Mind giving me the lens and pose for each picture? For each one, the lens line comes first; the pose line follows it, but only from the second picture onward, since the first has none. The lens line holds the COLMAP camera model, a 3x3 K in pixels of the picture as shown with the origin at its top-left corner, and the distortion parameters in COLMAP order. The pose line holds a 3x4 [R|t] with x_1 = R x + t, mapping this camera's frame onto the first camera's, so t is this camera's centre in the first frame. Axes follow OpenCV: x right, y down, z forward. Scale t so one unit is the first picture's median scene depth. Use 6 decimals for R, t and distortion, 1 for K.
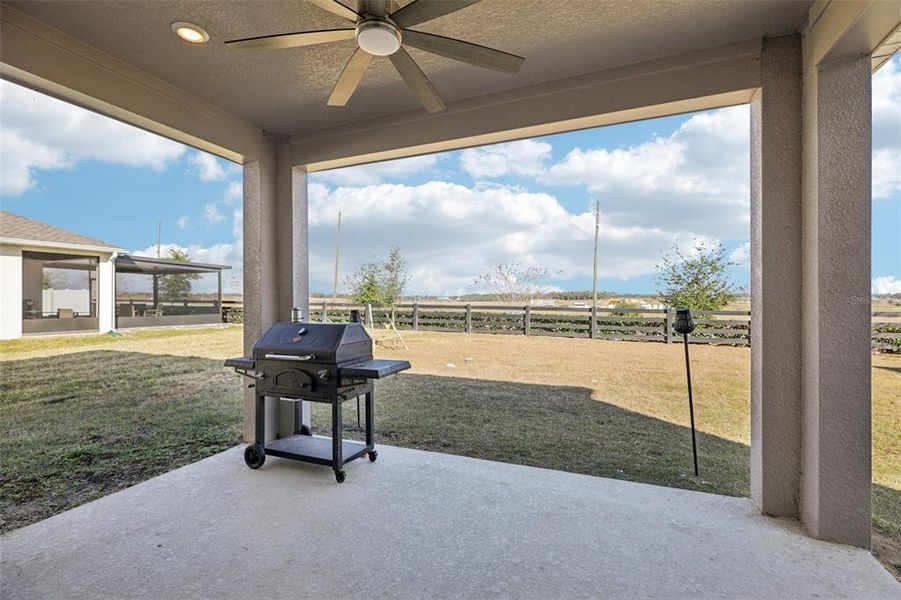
lens RADIAL K [[403.2, 0, 451.8], [0, 403.2, 301.9], [0, 0, 1]] dist [-0.000199, 0.000526]
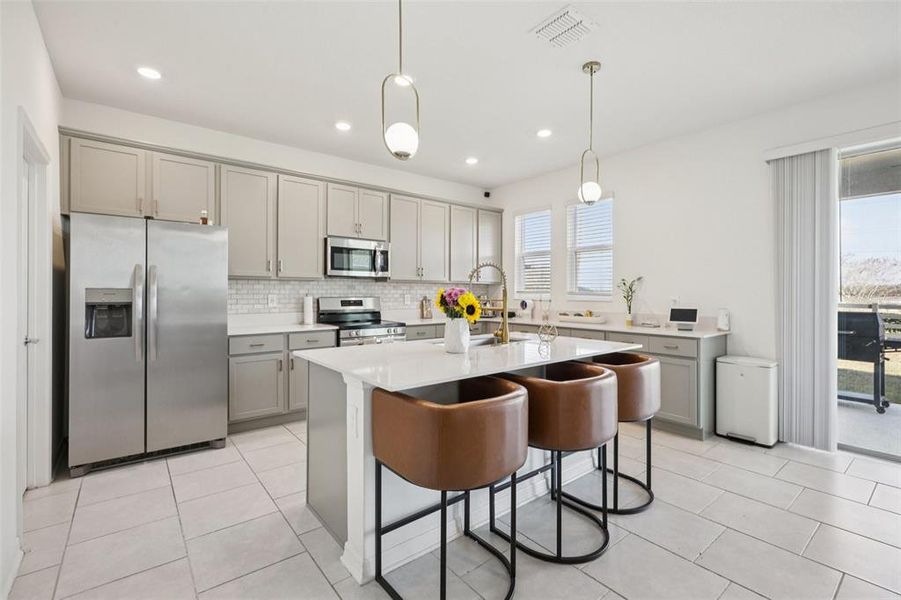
lens RADIAL K [[403.2, 0, 446.5], [0, 403.2, 293.3], [0, 0, 1]] dist [-0.000199, 0.000526]
pose [[0.866307, 0.010466, -0.499403, -0.202797], [-0.013404, 0.999908, -0.002297, 0.001239], [0.499333, 0.008683, 0.866367, -0.253744]]
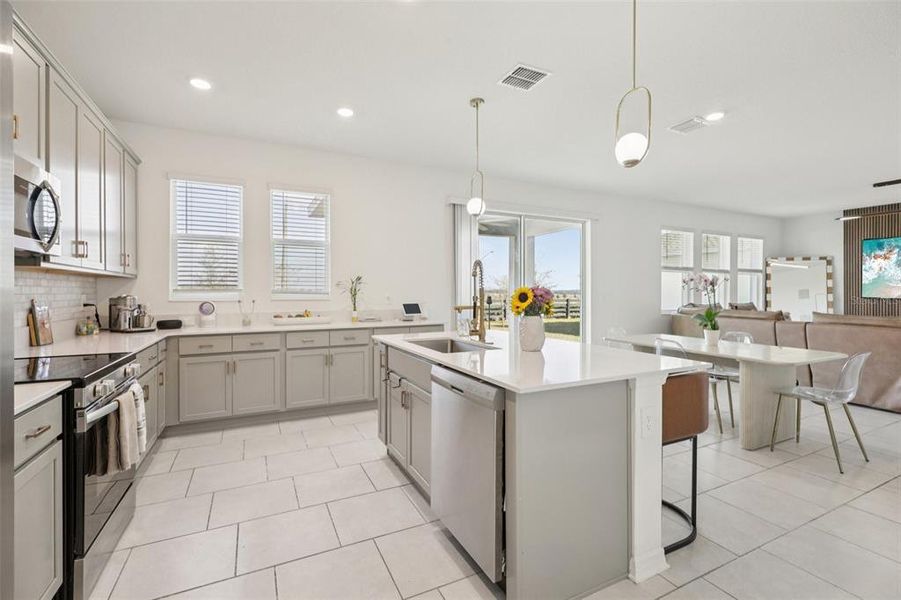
lens RADIAL K [[403.2, 0, 450.2], [0, 403.2, 291.8], [0, 0, 1]] dist [-0.000199, 0.000526]
pose [[0.668997, 0.006146, 0.743240, -0.427729], [0.001483, 0.999953, -0.009604, 0.002051], [-0.743264, 0.007528, 0.668956, -0.191999]]
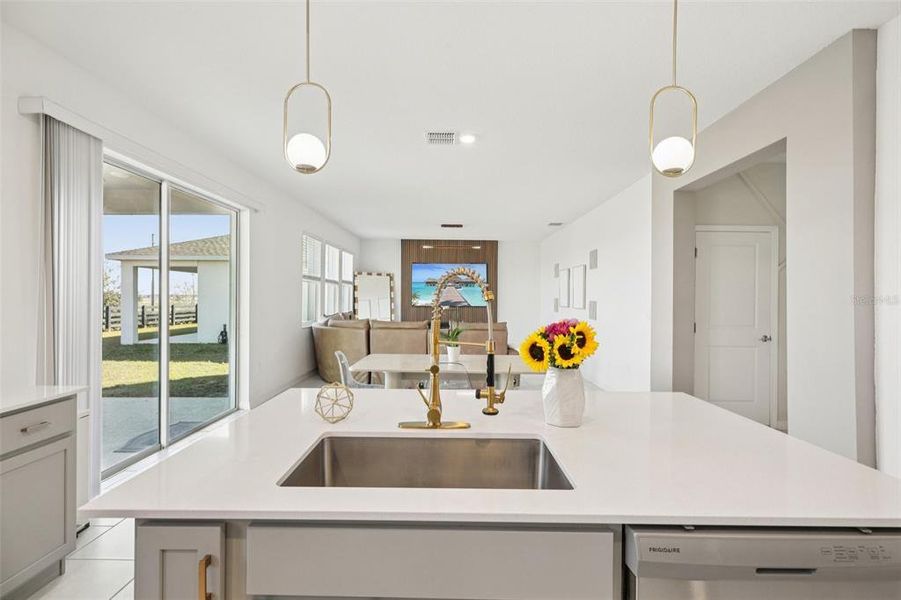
lens RADIAL K [[403.2, 0, 452.4], [0, 403.2, 294.9], [0, 0, 1]] dist [-0.000199, 0.000526]
pose [[-0.368097, 0.009467, 0.929739, -0.365911], [0.000274, 0.999949, -0.010074, -0.006822], [-0.929787, -0.003453, -0.368081, -0.040281]]
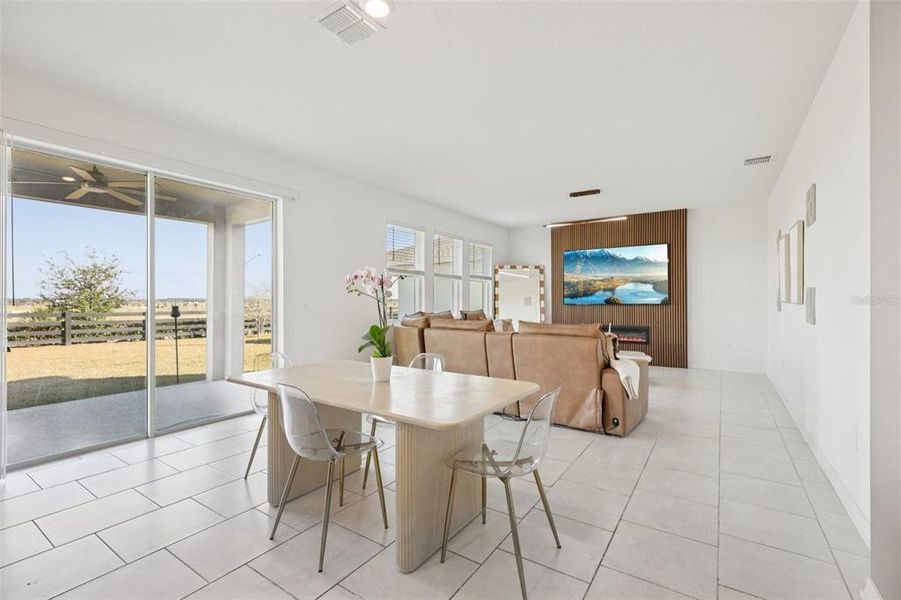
lens RADIAL K [[403.2, 0, 449.8], [0, 403.2, 297.3], [0, 0, 1]] dist [-0.000199, 0.000526]
pose [[0.219294, 0.012475, 0.975579, -0.271163], [0.008942, 0.999851, -0.014795, 0.002995], [-0.975618, 0.011968, 0.219150, -0.207112]]
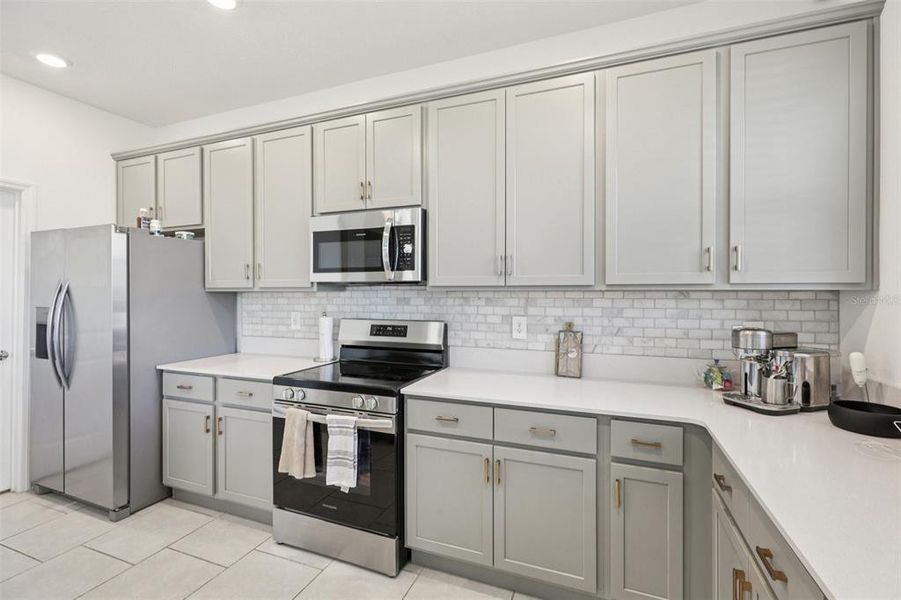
lens RADIAL K [[403.2, 0, 453.4], [0, 403.2, 294.0], [0, 0, 1]] dist [-0.000199, 0.000526]
pose [[0.015106, 0.011511, -0.999820, -0.254750], [-0.007571, 0.999906, 0.011398, -0.009369], [0.999857, 0.007398, 0.015191, 0.024541]]
